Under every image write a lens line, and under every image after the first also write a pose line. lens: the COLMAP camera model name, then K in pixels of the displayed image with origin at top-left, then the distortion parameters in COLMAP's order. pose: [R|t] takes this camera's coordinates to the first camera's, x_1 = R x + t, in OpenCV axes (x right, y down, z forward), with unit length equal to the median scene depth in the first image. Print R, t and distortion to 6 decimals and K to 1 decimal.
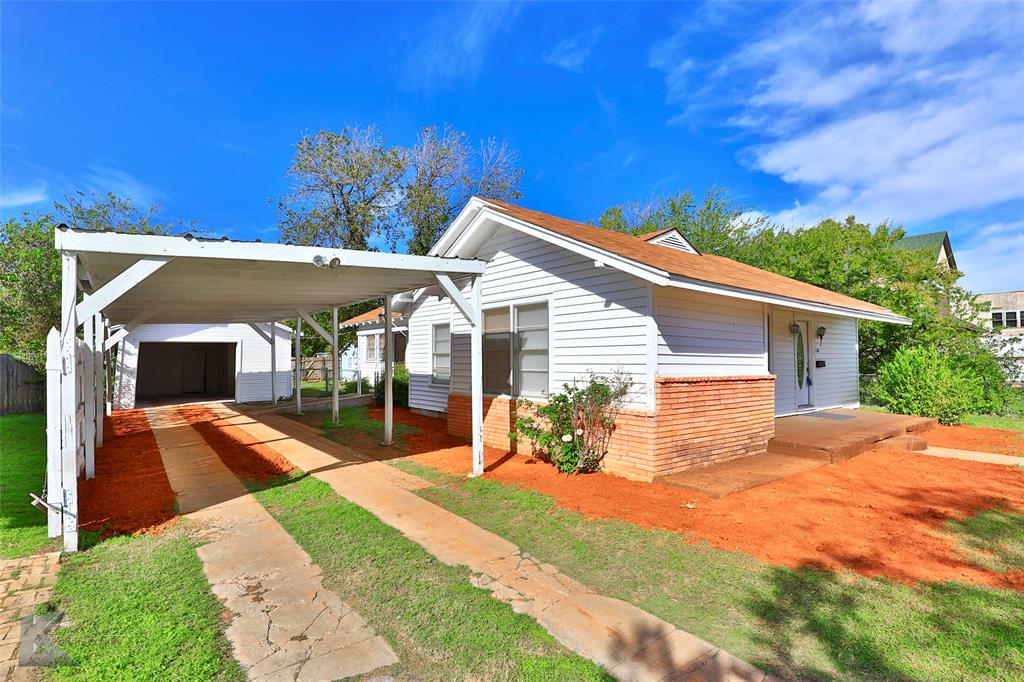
lens RADIAL K [[485.3, 0, 496.1], [0, 485.3, 342.0], [0, 0, 1]] dist [0.000169, 0.000057]
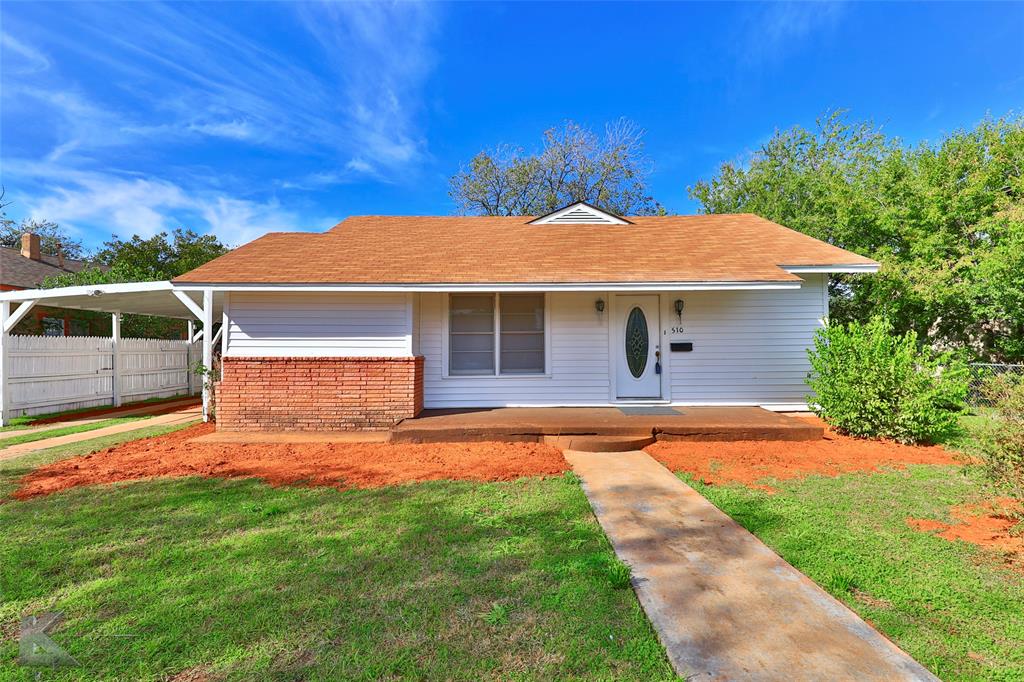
lens RADIAL K [[485.1, 0, 512.0], [0, 485.1, 341.0], [0, 0, 1]] dist [0.001877, -0.001325]
pose [[0.804442, -0.018316, -0.593749, 1.353954], [0.028301, 0.999571, 0.007509, 0.032448], [0.593357, -0.022845, 0.804615, 0.304982]]
